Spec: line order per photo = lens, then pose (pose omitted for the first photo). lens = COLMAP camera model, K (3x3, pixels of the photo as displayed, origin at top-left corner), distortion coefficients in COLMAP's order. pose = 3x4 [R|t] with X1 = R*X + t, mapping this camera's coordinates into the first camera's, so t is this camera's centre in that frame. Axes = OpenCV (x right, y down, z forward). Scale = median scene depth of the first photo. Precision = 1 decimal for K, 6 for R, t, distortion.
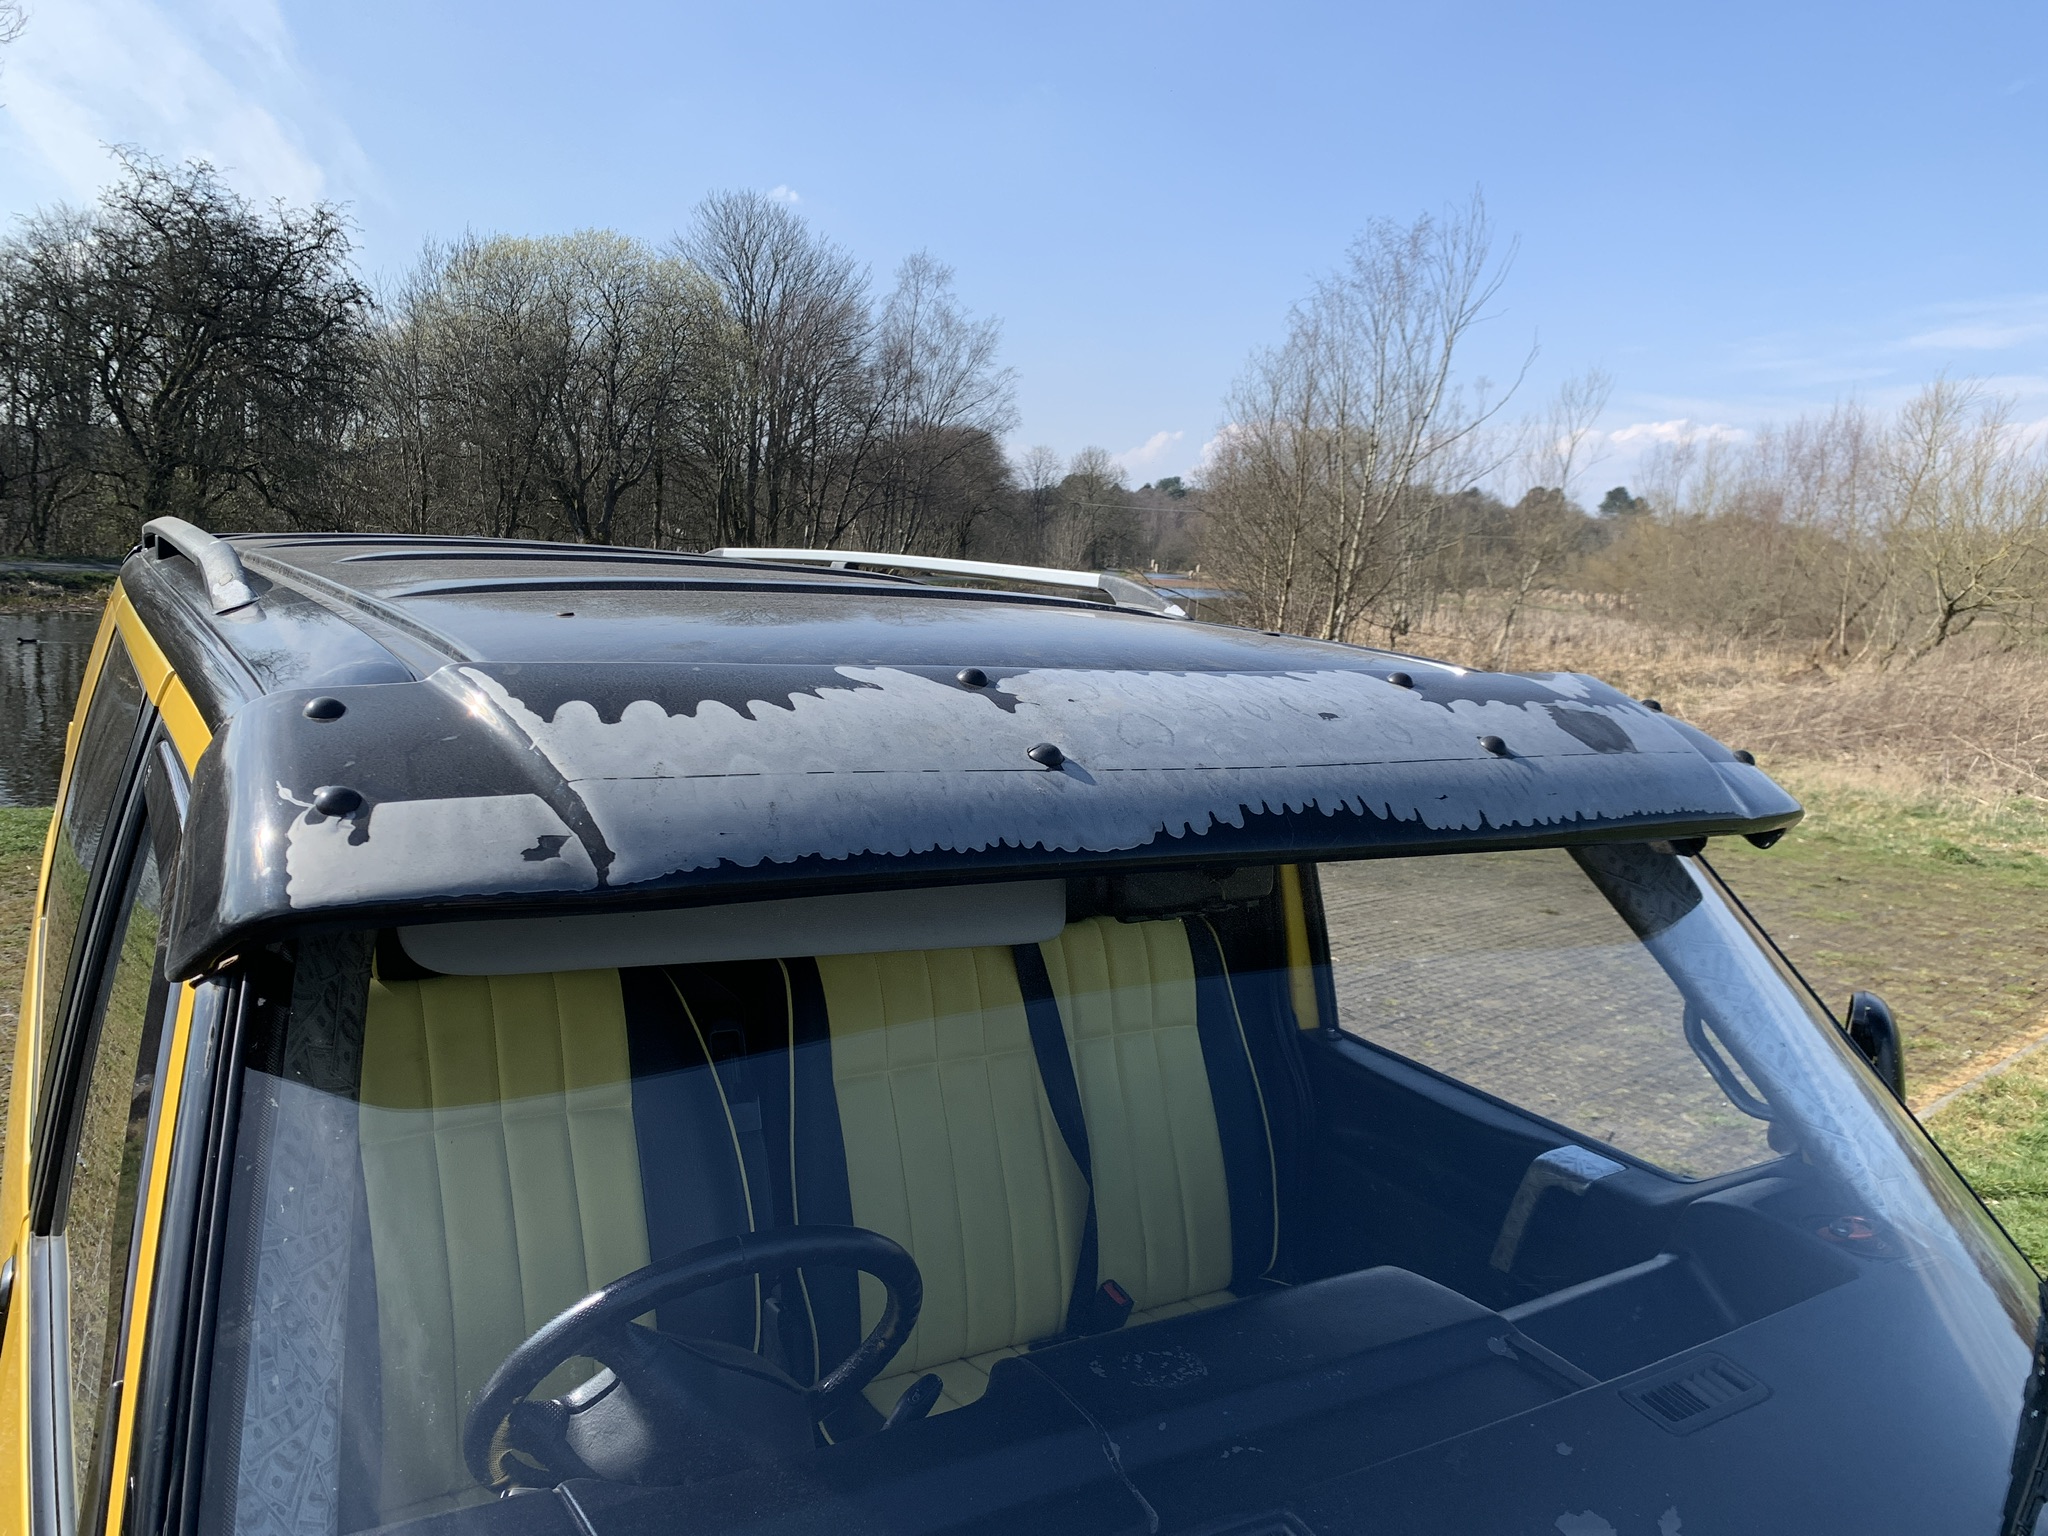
lens RADIAL K [[1574.6, 0, 1036.1], [0, 1574.6, 756.5], [0, 0, 1]] dist [0.013603, -0.015514]
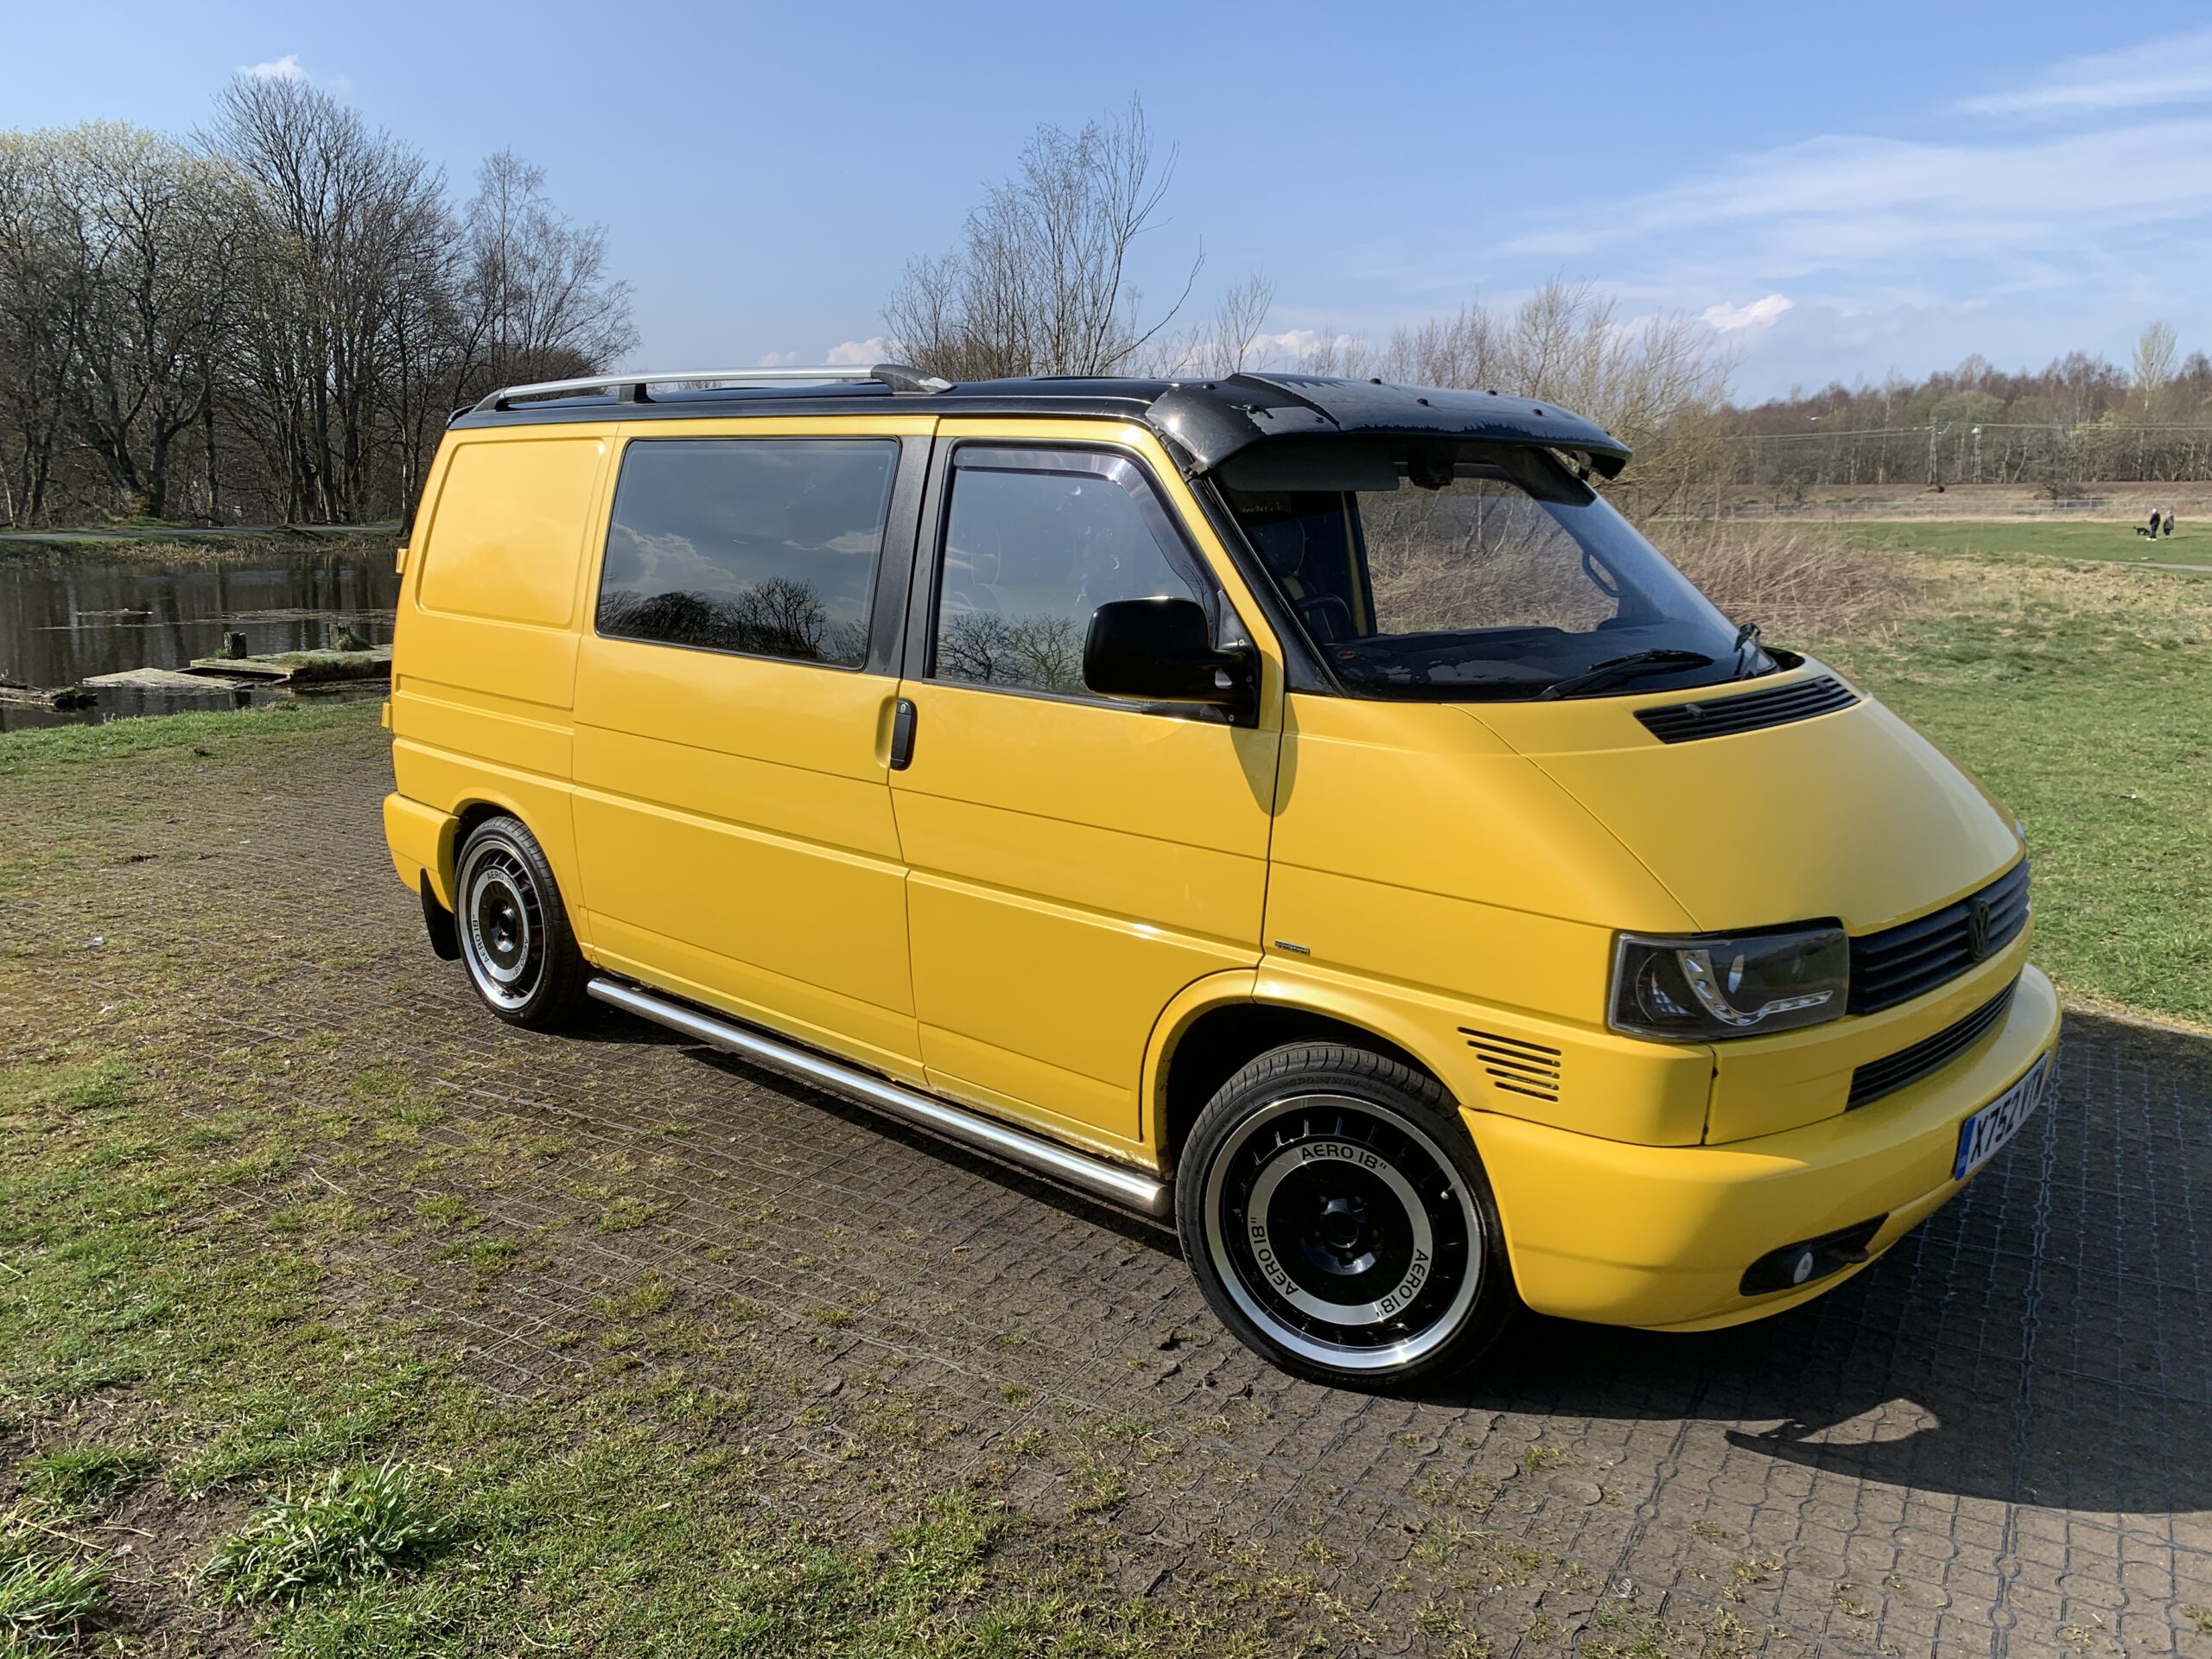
lens RADIAL K [[1700.7, 0, 1114.1], [0, 1700.7, 791.7], [0, 0, 1]] dist [0.013603, -0.015514]
pose [[0.962831, -0.088595, 0.255160, -0.056356], [0.075655, 0.995321, 0.060108, 0.019057], [-0.259291, -0.038569, 0.965029, -0.075440]]
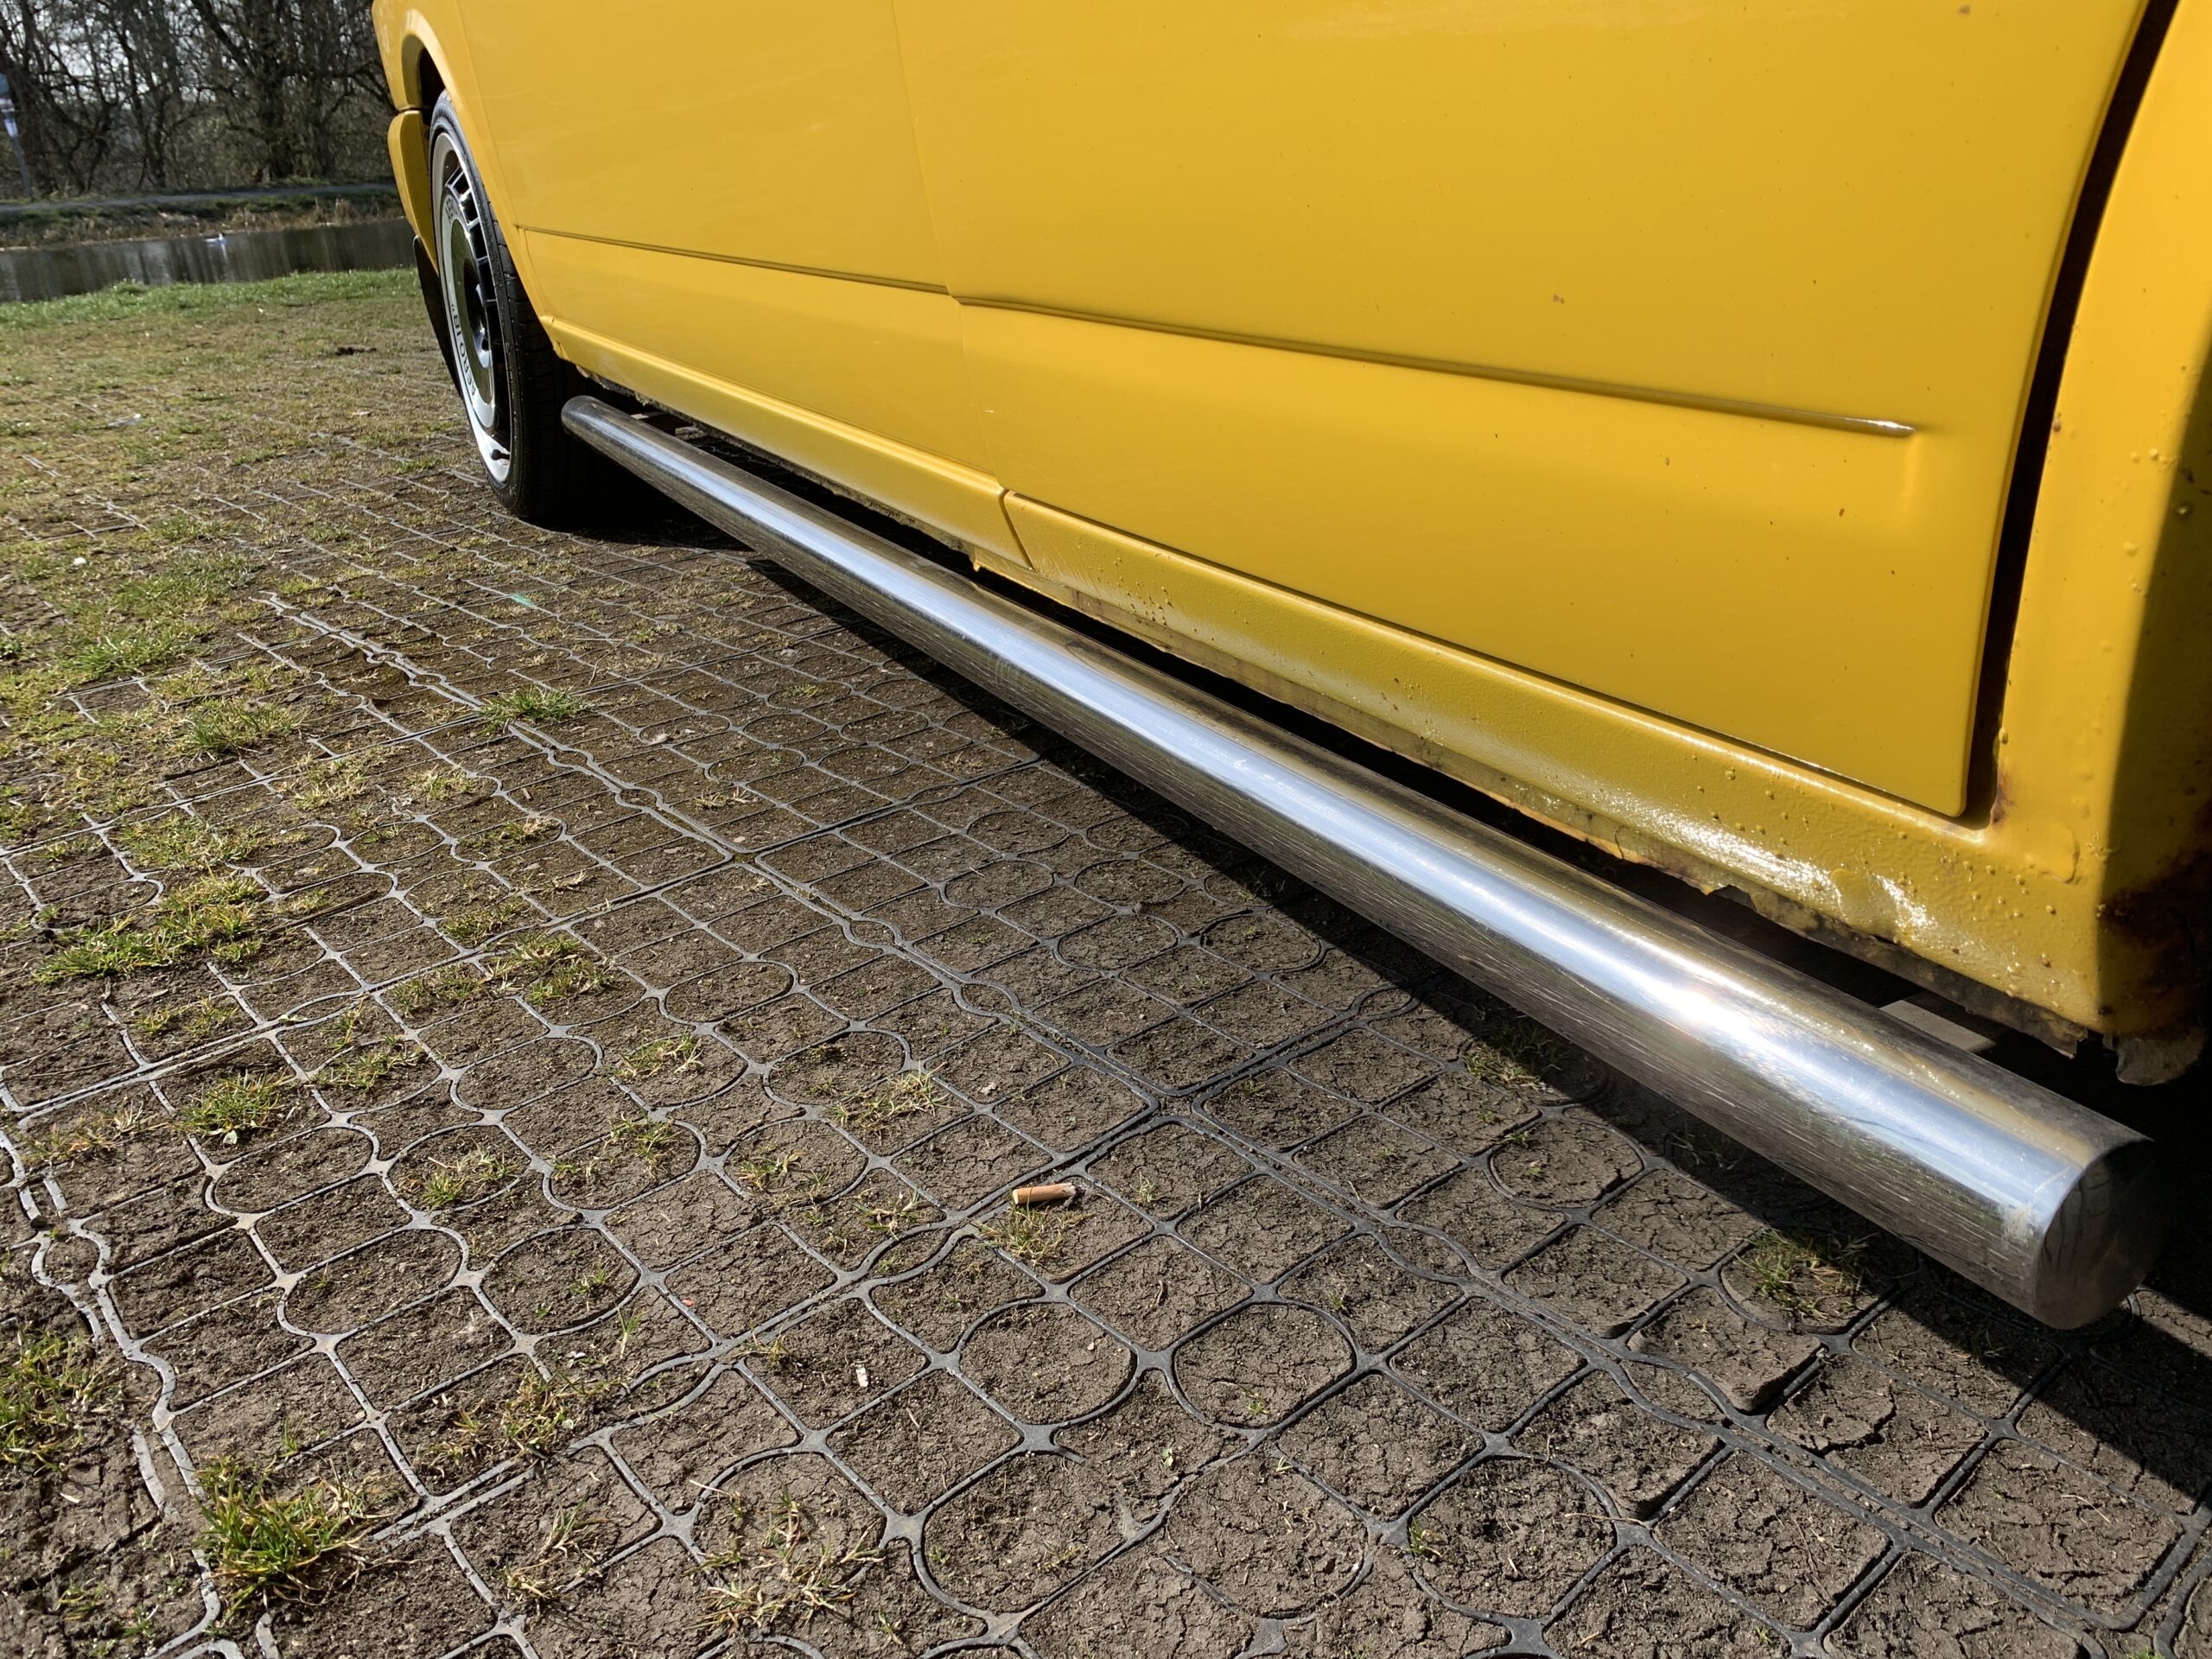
lens RADIAL K [[1700.7, 0, 1100.9], [0, 1700.7, 839.4], [0, 0, 1]] dist [0.013603, -0.015514]
pose [[0.991250, -0.073704, -0.109500, -0.032530], [0.099632, 0.961942, 0.254442, 0.046529], [0.086579, -0.263125, 0.960869, 0.023494]]
